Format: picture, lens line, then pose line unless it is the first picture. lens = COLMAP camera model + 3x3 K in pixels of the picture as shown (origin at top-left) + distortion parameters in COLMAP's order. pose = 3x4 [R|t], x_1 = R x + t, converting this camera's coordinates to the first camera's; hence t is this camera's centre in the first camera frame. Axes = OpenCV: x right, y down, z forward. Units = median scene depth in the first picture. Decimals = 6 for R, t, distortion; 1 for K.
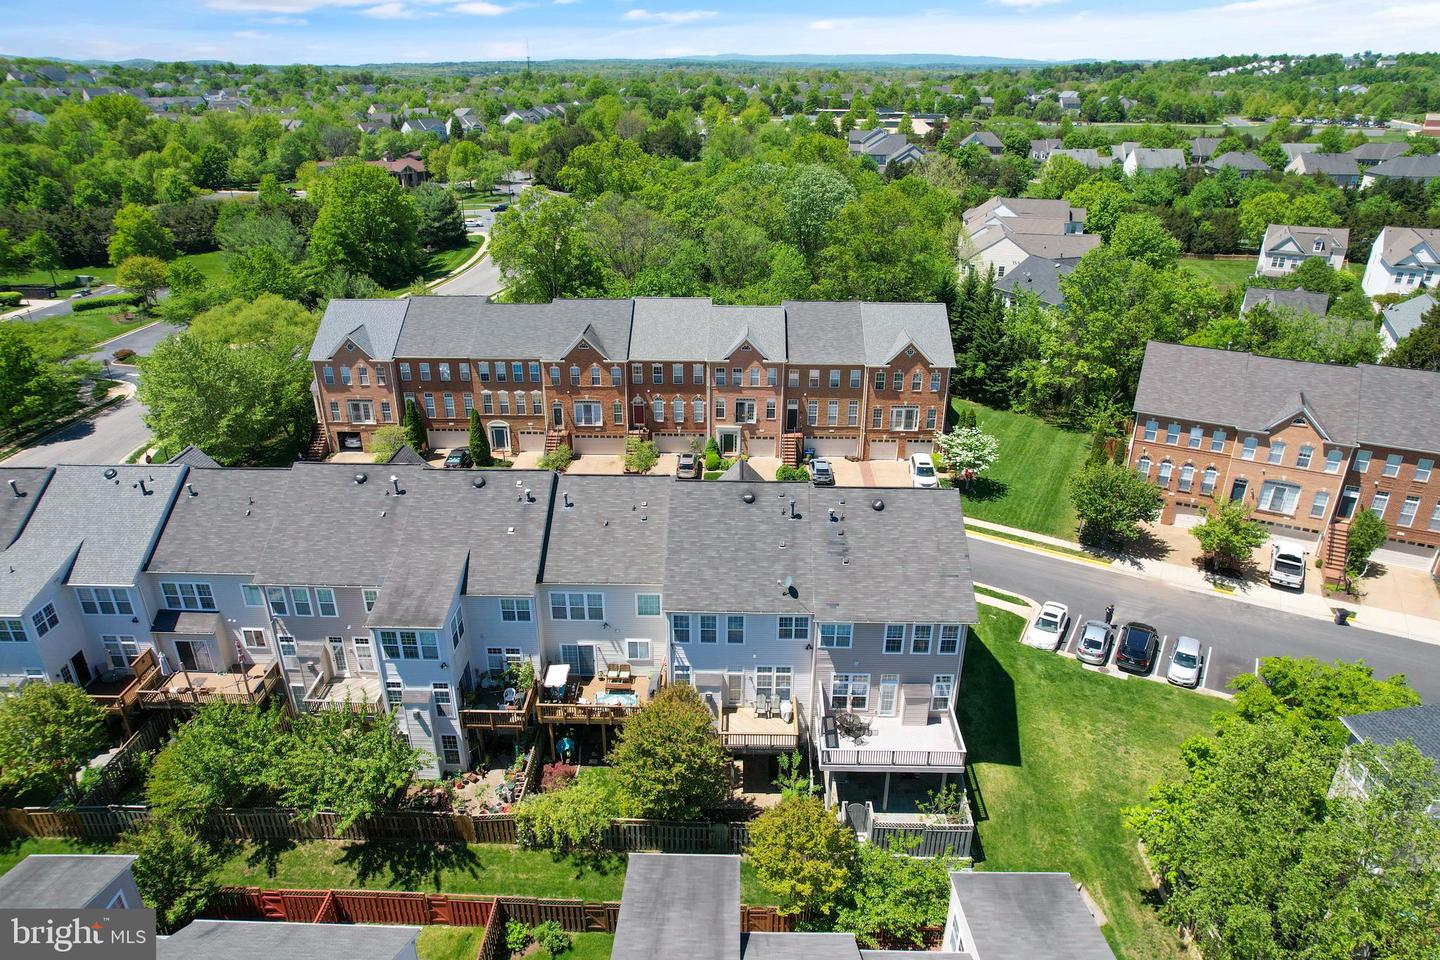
lens RADIAL K [[911.0, 0, 713.1], [0, 911.0, 486.2], [0, 0, 1]] dist [-0.073478, 0.053331]
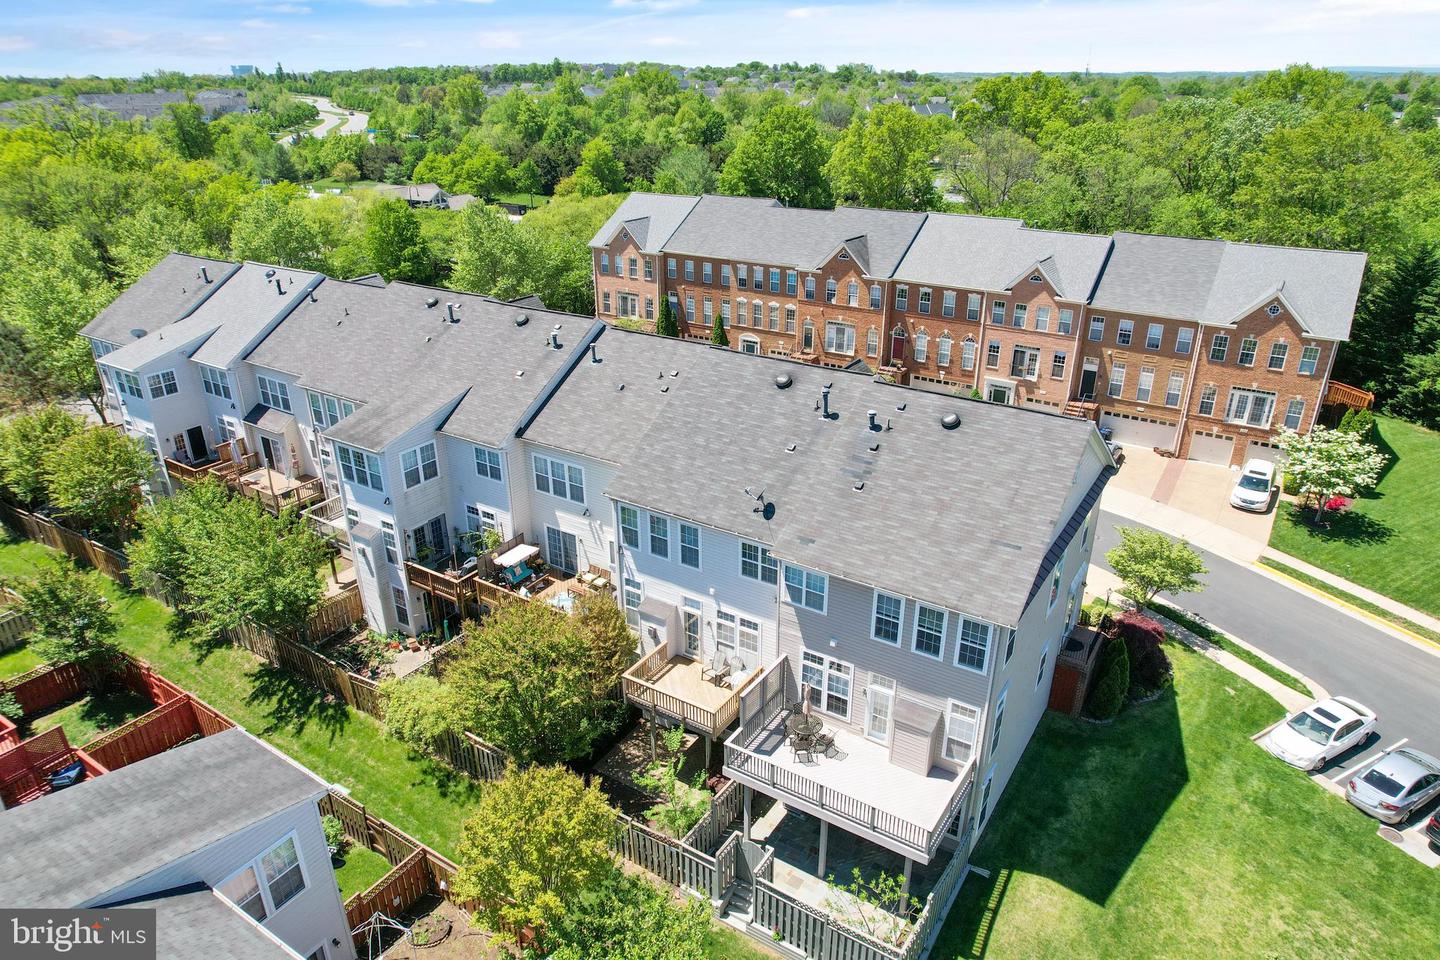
lens RADIAL K [[911.0, 0, 713.1], [0, 911.0, 486.2], [0, 0, 1]] dist [-0.073478, 0.053331]
pose [[0.852569, 0.213749, -0.476904, 0.203743], [-0.216866, 0.974957, 0.049283, 0.040711], [0.475495, 0.061407, 0.877573, 0.211662]]
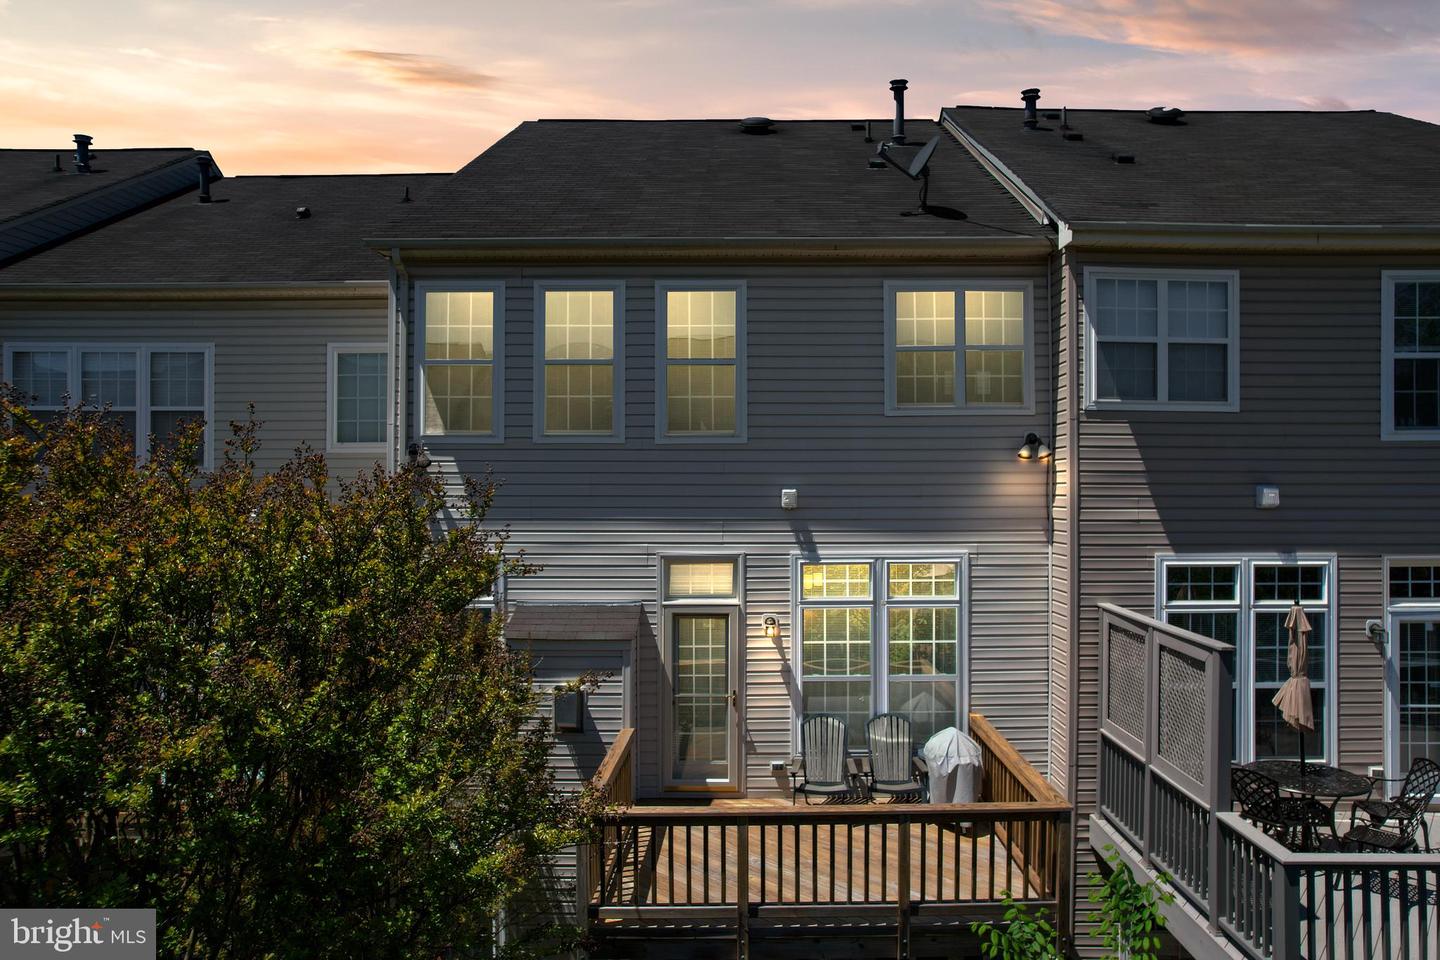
lens RADIAL K [[911.0, 0, 713.1], [0, 911.0, 486.2], [0, 0, 1]] dist [-0.073478, 0.053331]
pose [[0.999590, 0.005643, 0.028072, 0.012354], [0.006380, 0.911833, -0.410511, 0.153383], [-0.027913, 0.410522, 0.911423, 0.447032]]
